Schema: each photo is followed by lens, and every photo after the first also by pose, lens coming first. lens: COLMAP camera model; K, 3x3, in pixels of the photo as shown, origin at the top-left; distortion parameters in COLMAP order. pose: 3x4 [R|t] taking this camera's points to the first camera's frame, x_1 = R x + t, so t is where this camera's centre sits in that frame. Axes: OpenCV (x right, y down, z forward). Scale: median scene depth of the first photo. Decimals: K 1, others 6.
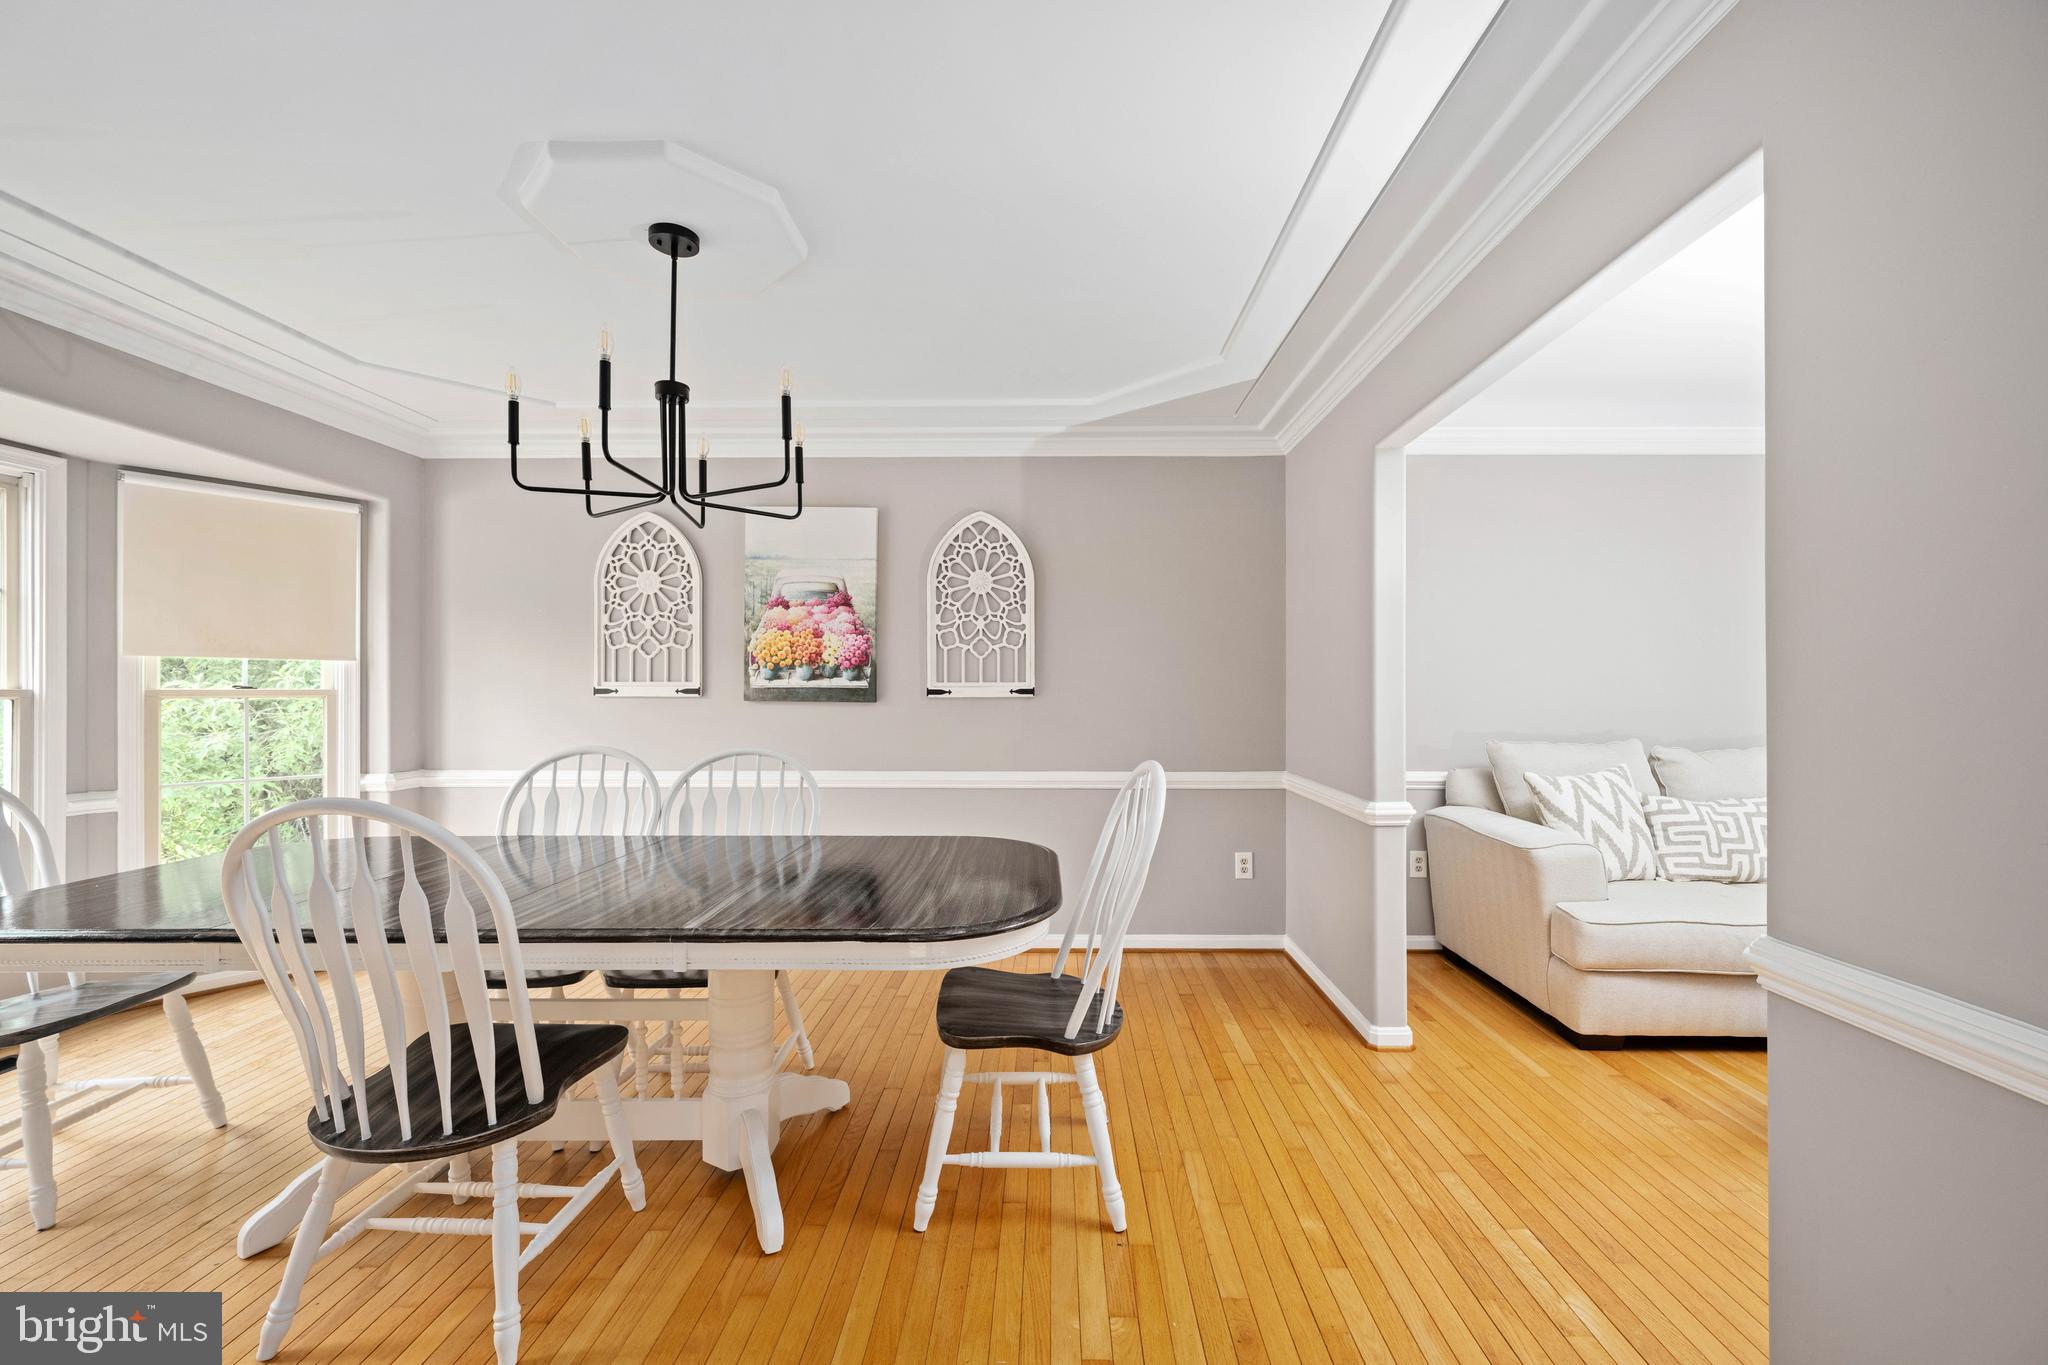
lens RADIAL K [[823.9, 0, 1035.1], [0, 823.9, 685.2], [0, 0, 1]] dist [-0.000447, -0.000180]
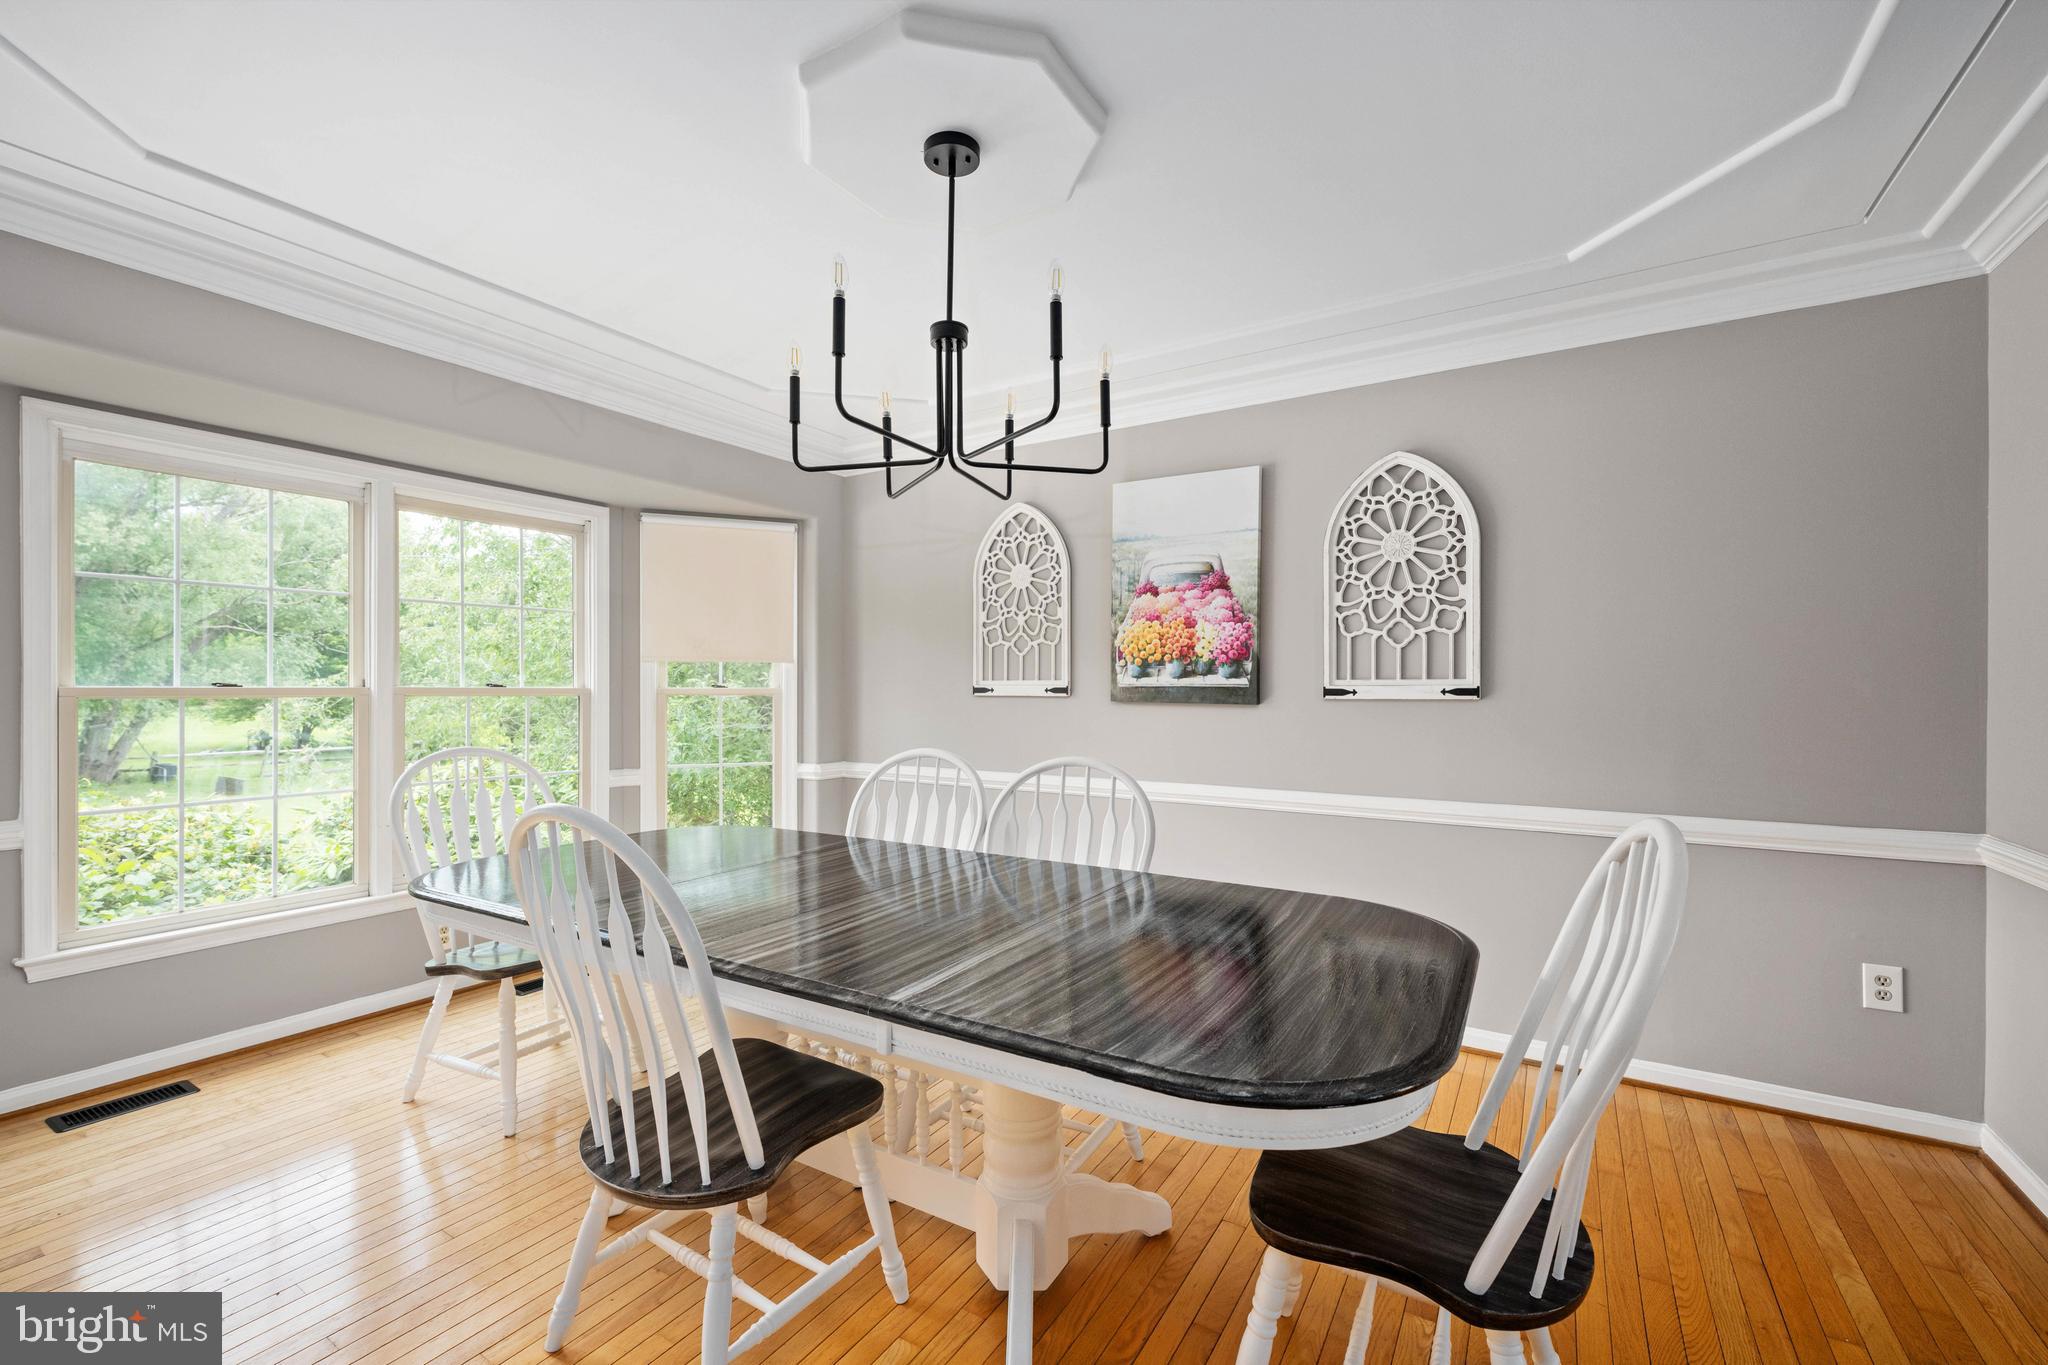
lens RADIAL K [[851.2, 0, 1017.5], [0, 851.2, 691.0], [0, 0, 1]] dist [0.000985, 0.001282]
pose [[0.857488, 0.002710, -0.514497, 0.036522], [0.001880, 0.999963, 0.008401, -0.000134], [0.514501, -0.008171, 0.857451, 0.157697]]
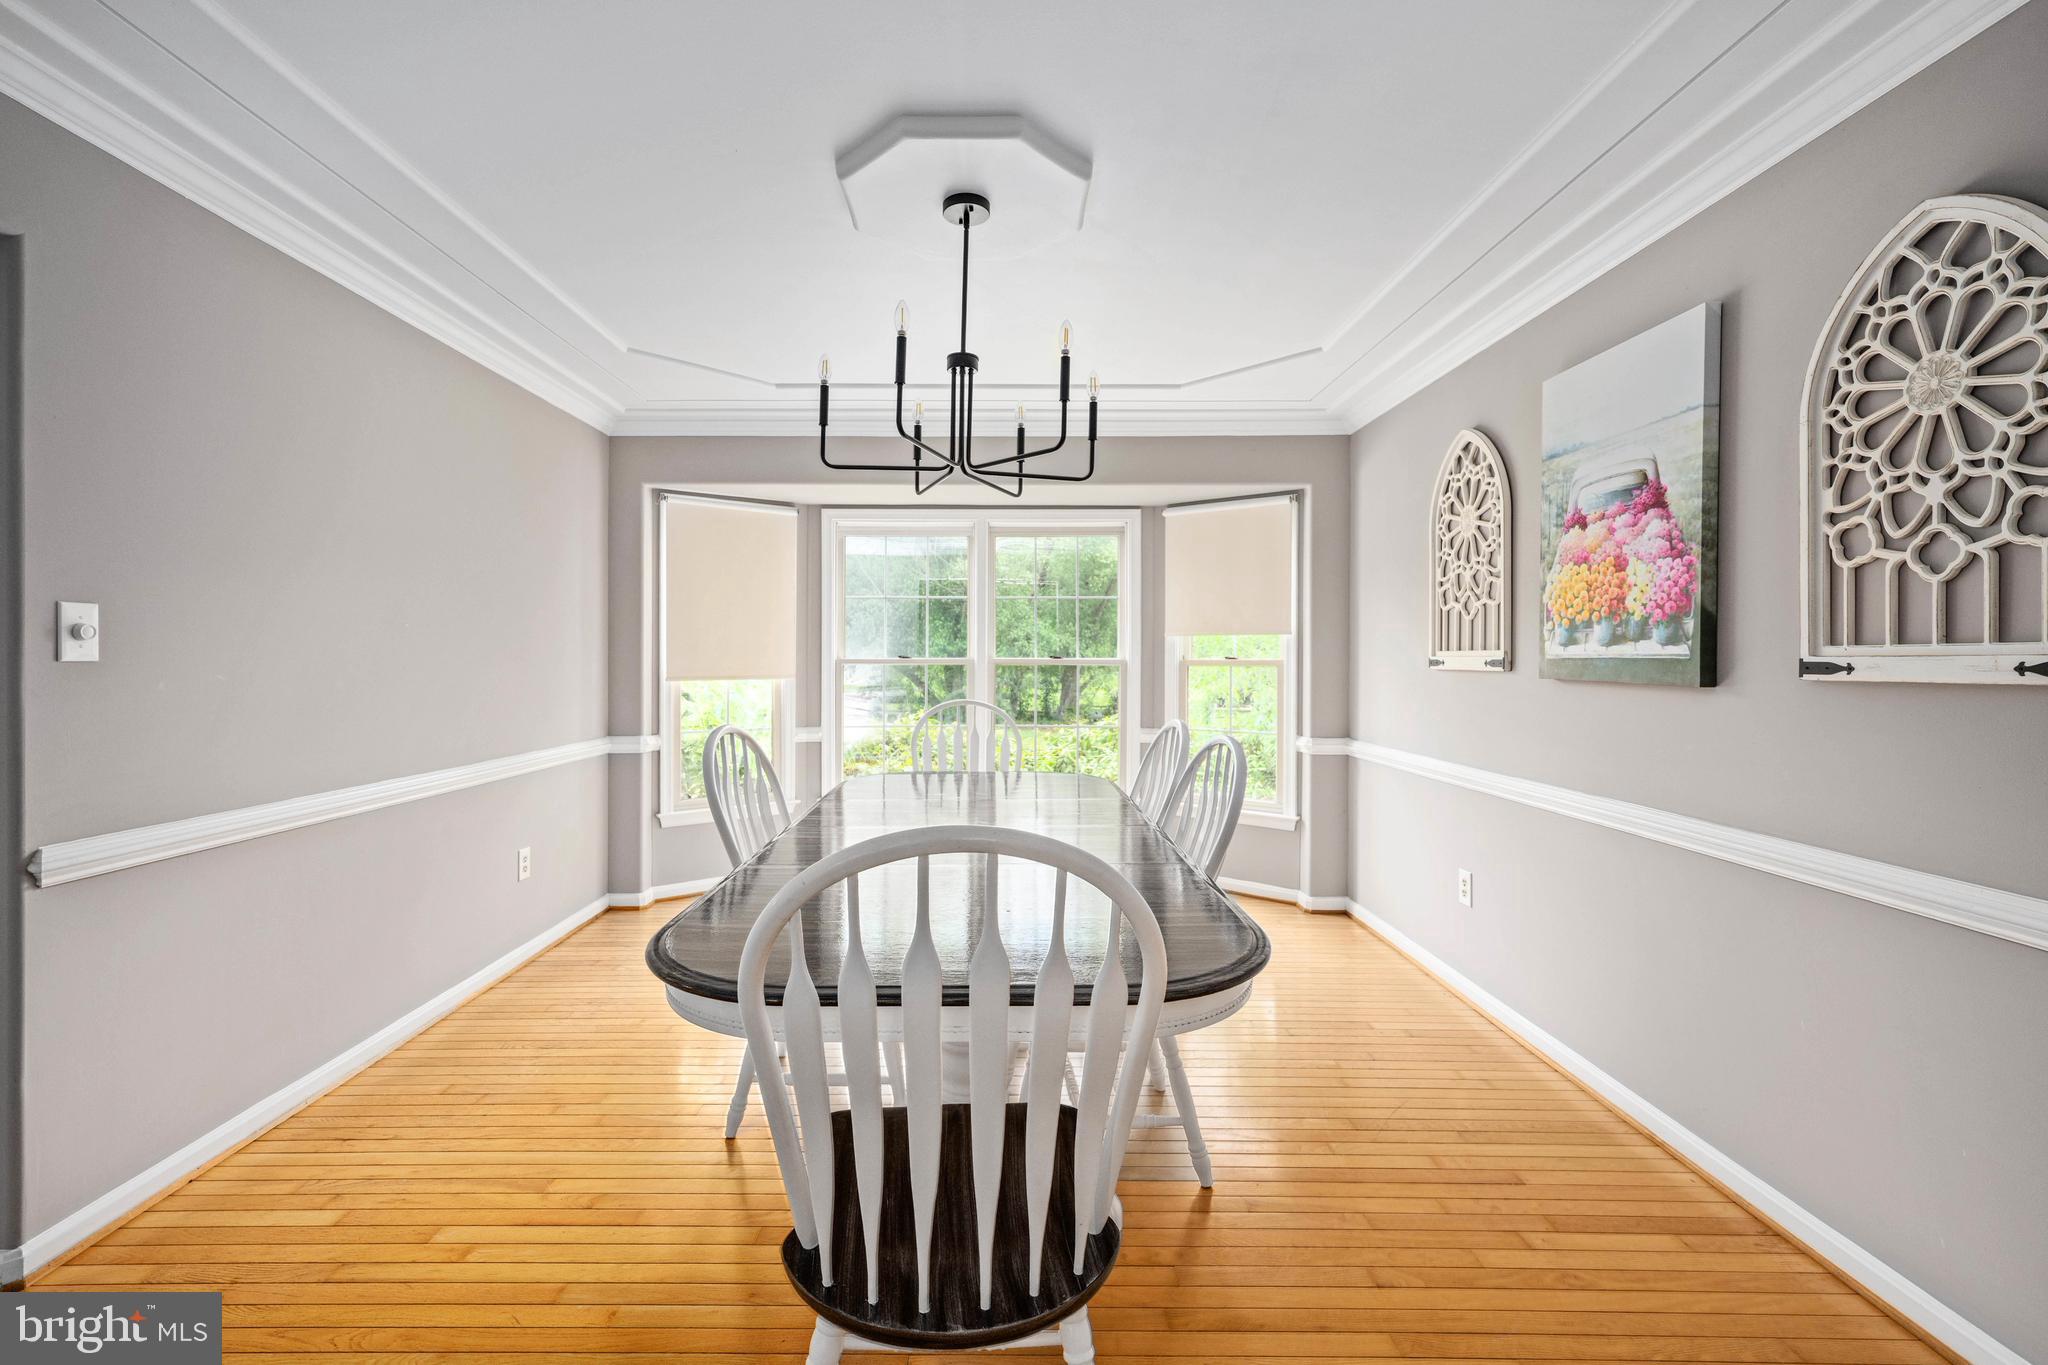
lens RADIAL K [[851.2, 0, 977.8], [0, 851.2, 652.2], [0, 0, 1]] dist [0.000985, 0.001282]
pose [[0.012792, -0.006787, -0.999895, 0.328762], [0.000235, 0.999977, -0.006784, 0.002840], [0.999918, -0.000148, 0.012793, 0.554852]]
